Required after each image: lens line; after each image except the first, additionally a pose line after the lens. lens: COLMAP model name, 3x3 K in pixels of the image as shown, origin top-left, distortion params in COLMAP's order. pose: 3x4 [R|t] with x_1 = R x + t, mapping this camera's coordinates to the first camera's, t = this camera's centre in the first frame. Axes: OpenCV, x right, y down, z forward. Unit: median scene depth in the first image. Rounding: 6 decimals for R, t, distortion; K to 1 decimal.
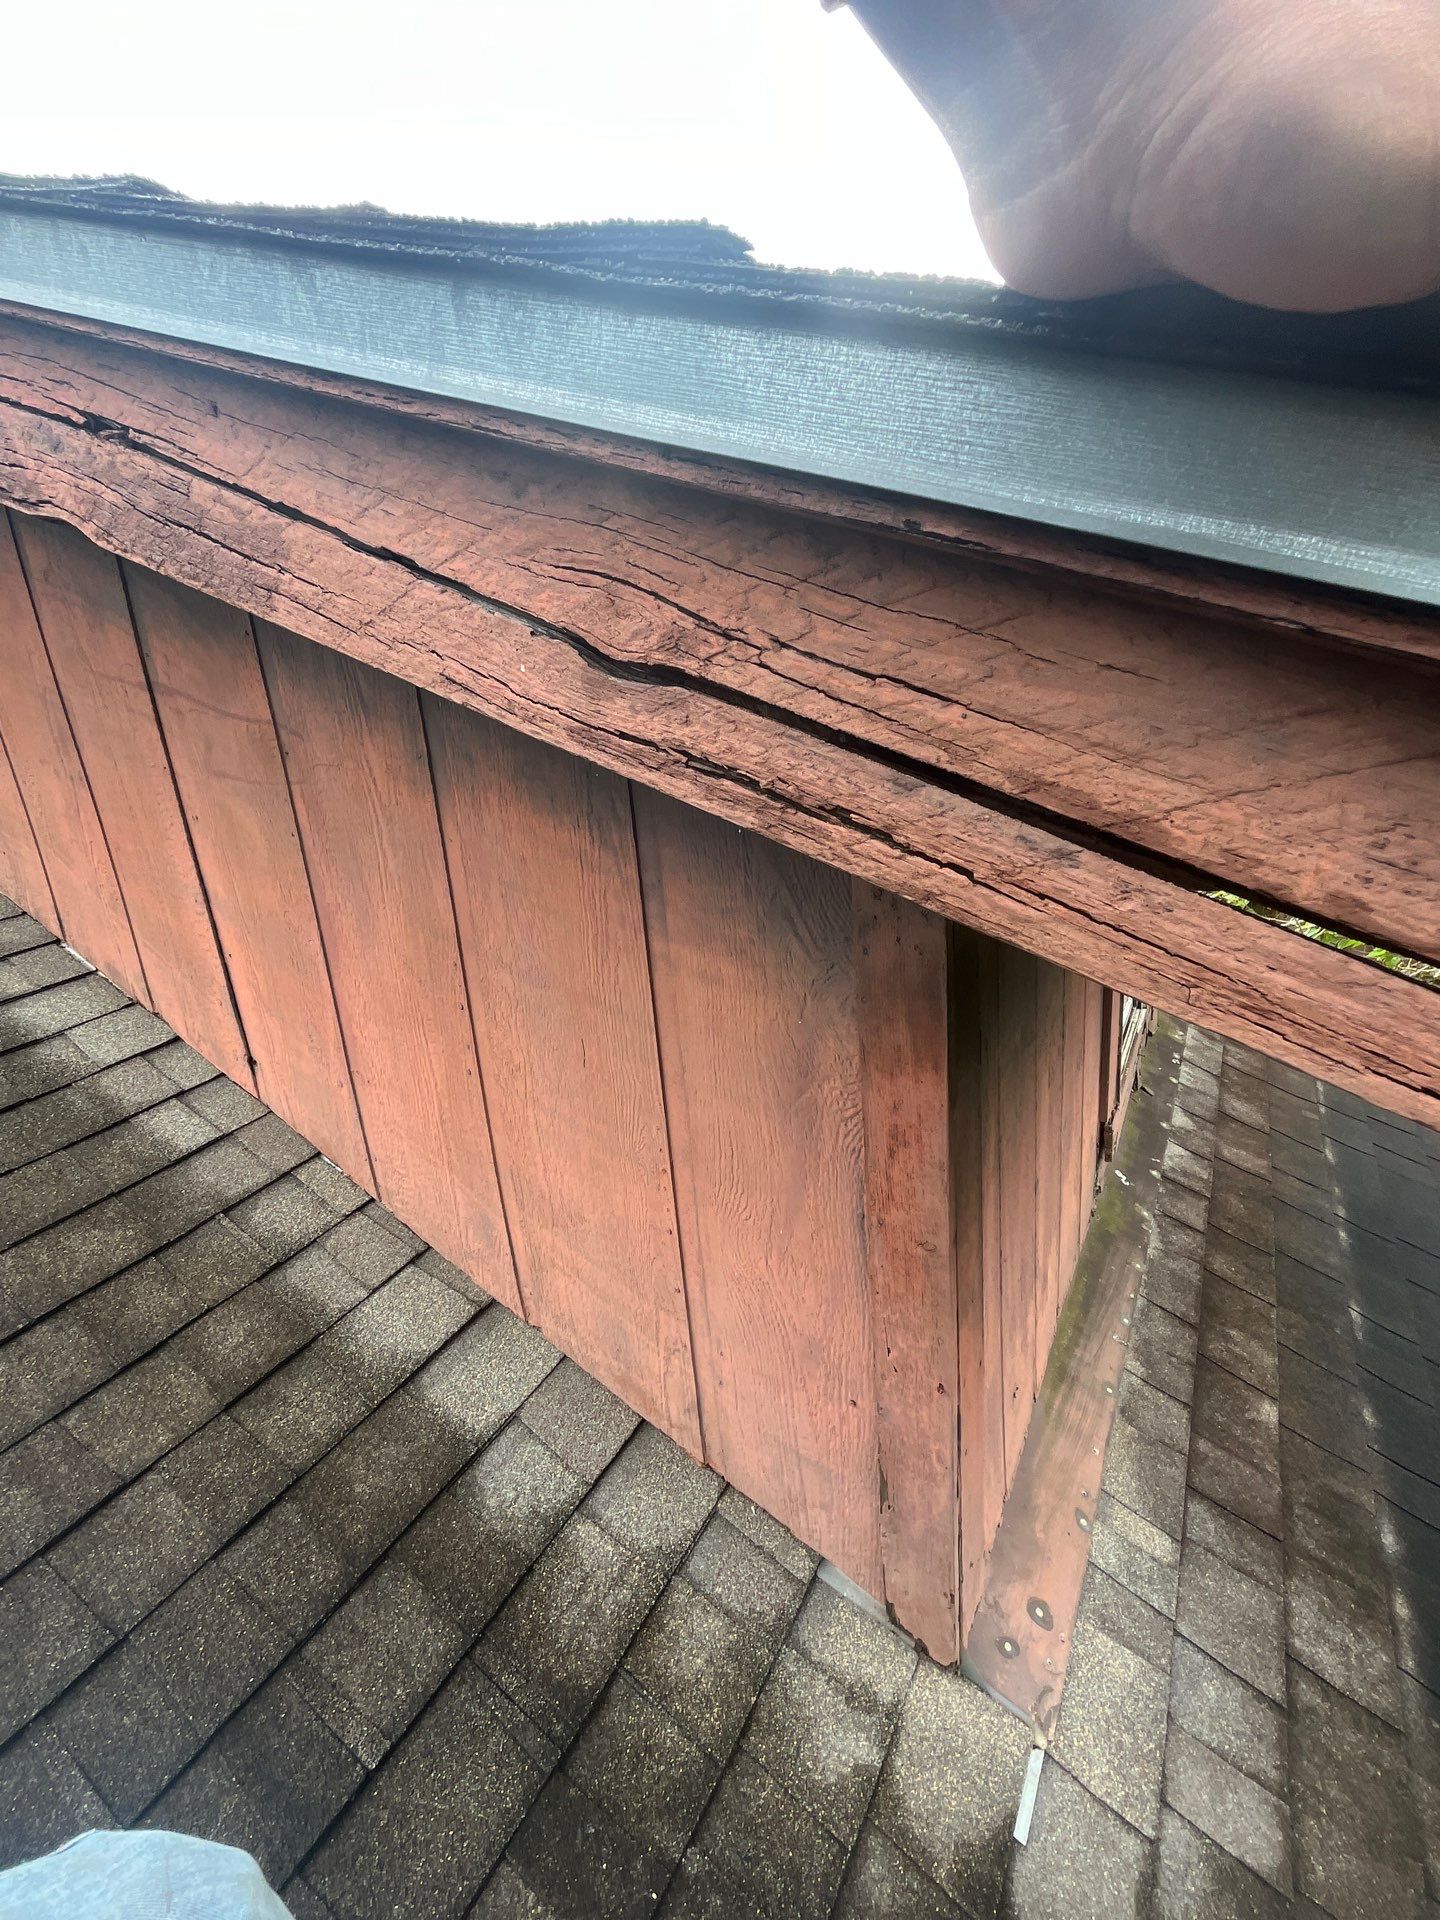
lens RADIAL K [[847.4, 0, 715.6], [0, 847.4, 954.0], [0, 0, 1]] dist [-0.002205, -0.000165]
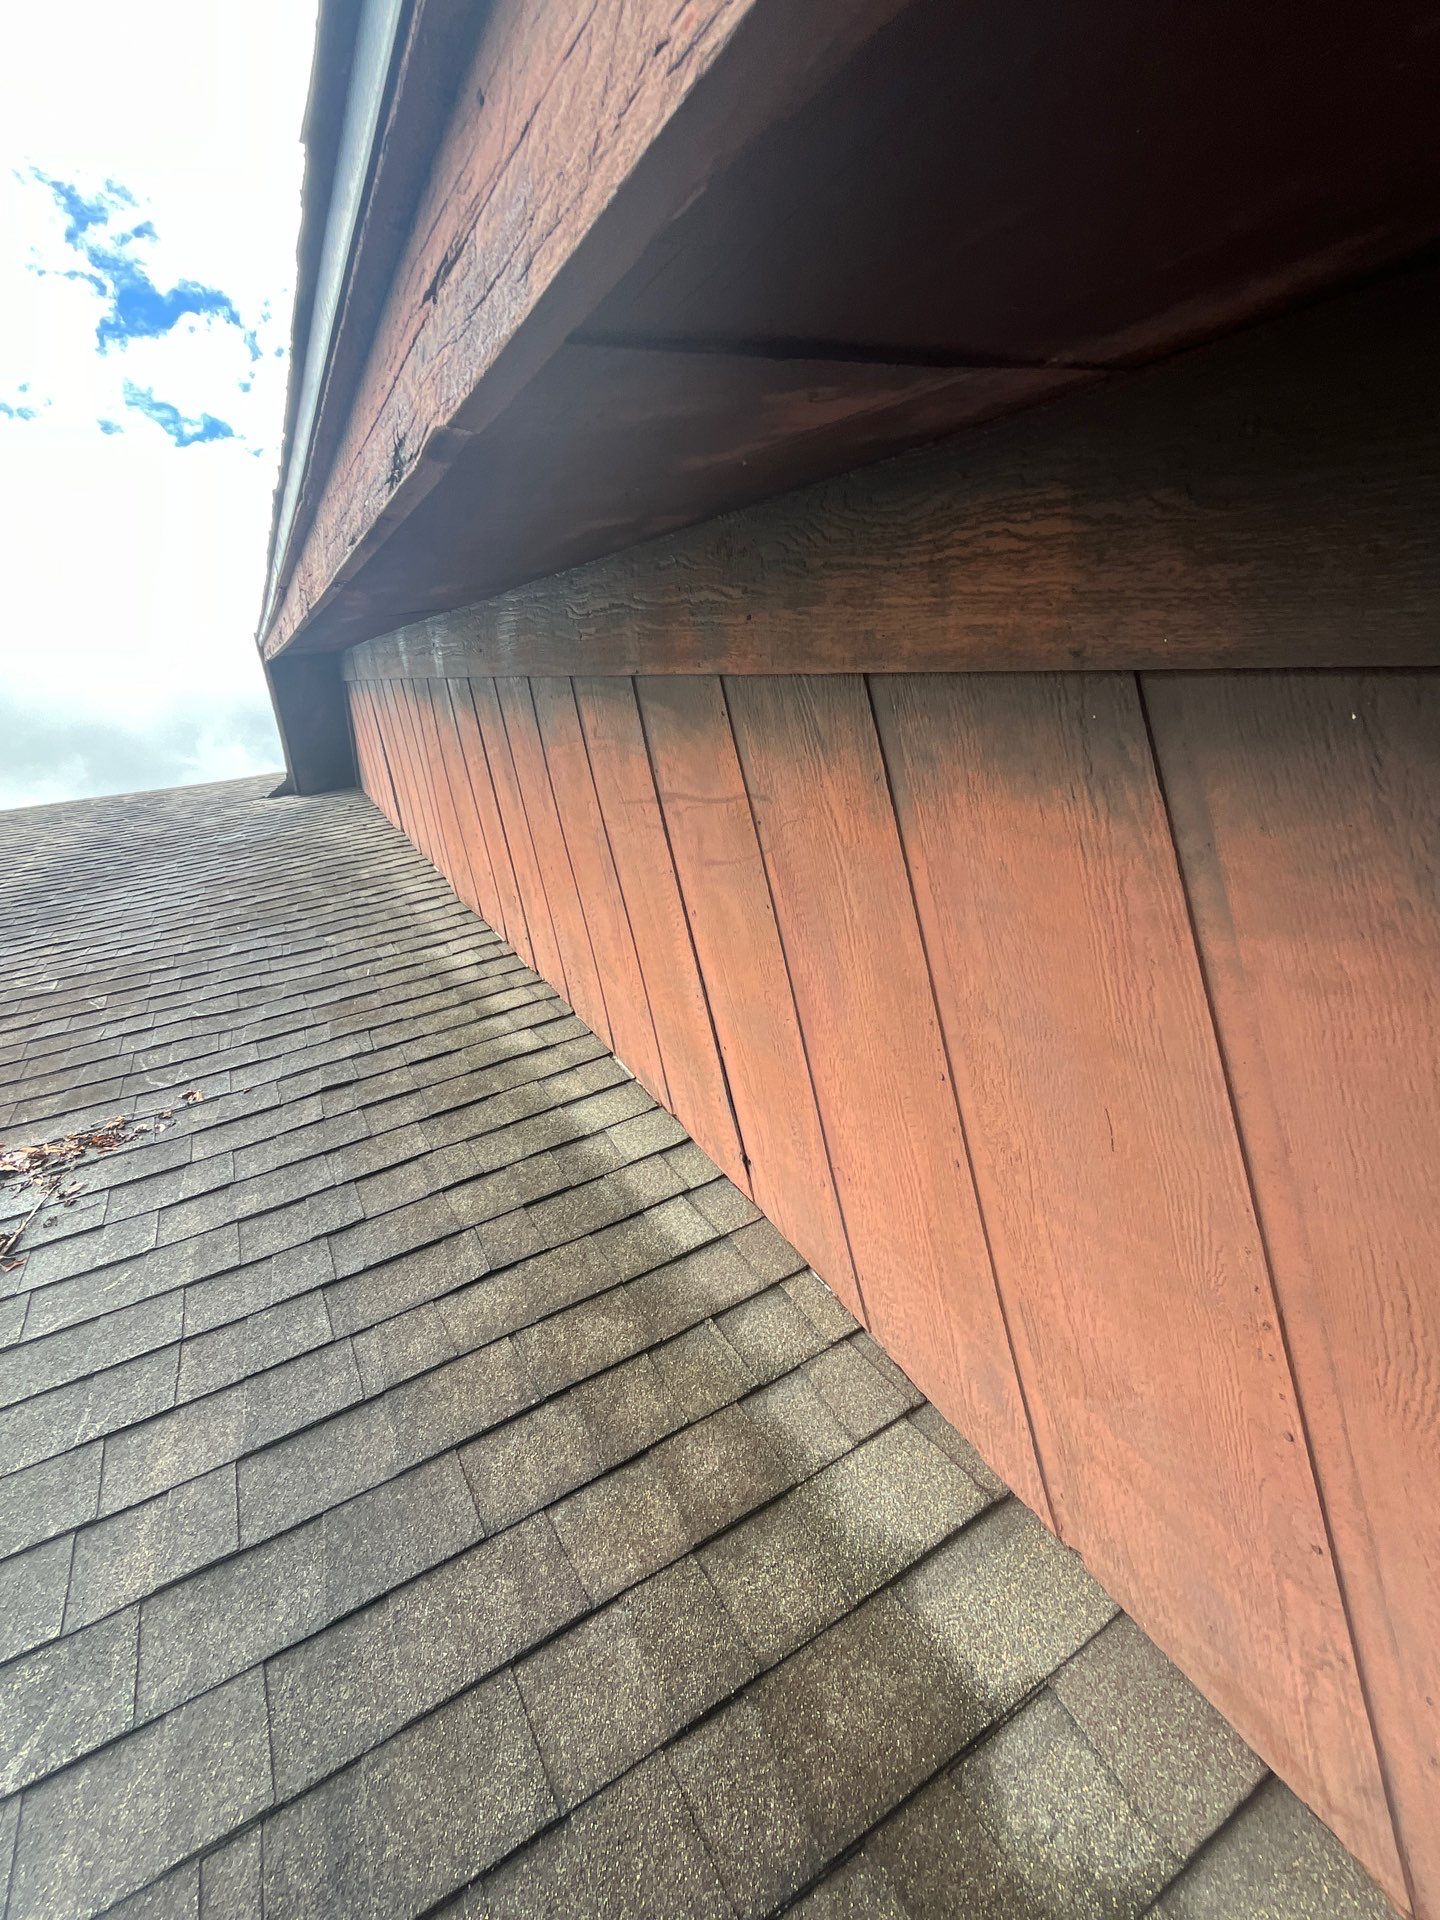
lens RADIAL K [[847.4, 0, 715.6], [0, 847.4, 954.0], [0, 0, 1]] dist [-0.002205, -0.000165]
pose [[0.824614, -0.099743, -0.556834, -0.019201], [-0.004256, 0.983212, -0.182420, 0.090922], [0.565680, 0.152795, 0.810345, 0.205332]]
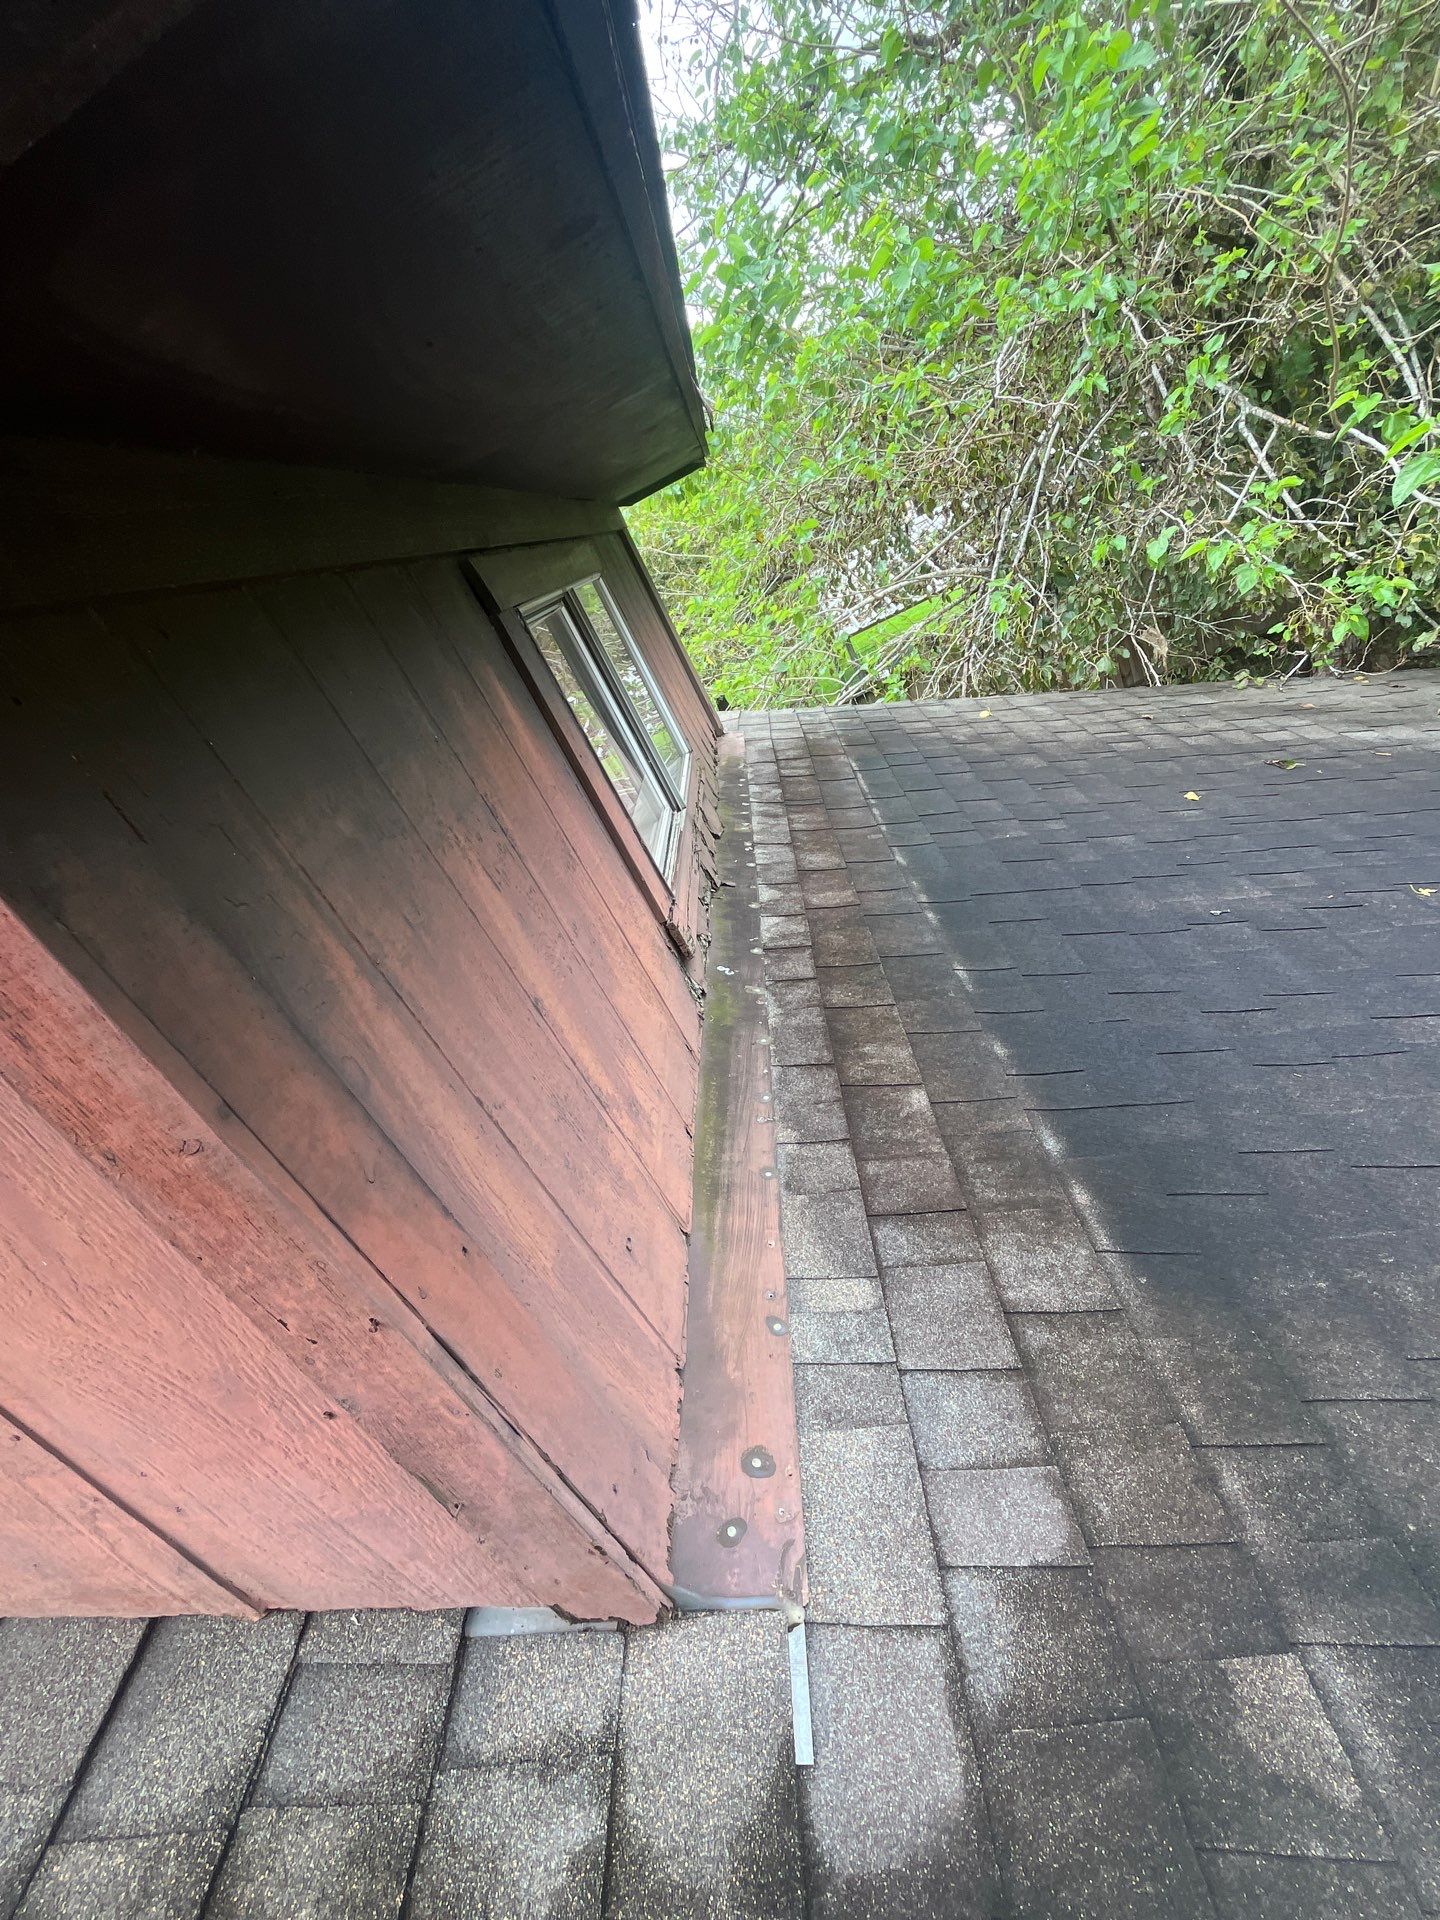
lens RADIAL K [[847.4, 0, 715.6], [0, 847.4, 954.0], [0, 0, 1]] dist [-0.002205, -0.000165]
pose [[0.816558, -0.478474, 0.322947, 0.303117], [0.470067, 0.875860, 0.109117, 0.238694], [-0.335066, 0.062706, 0.940106, 0.219701]]
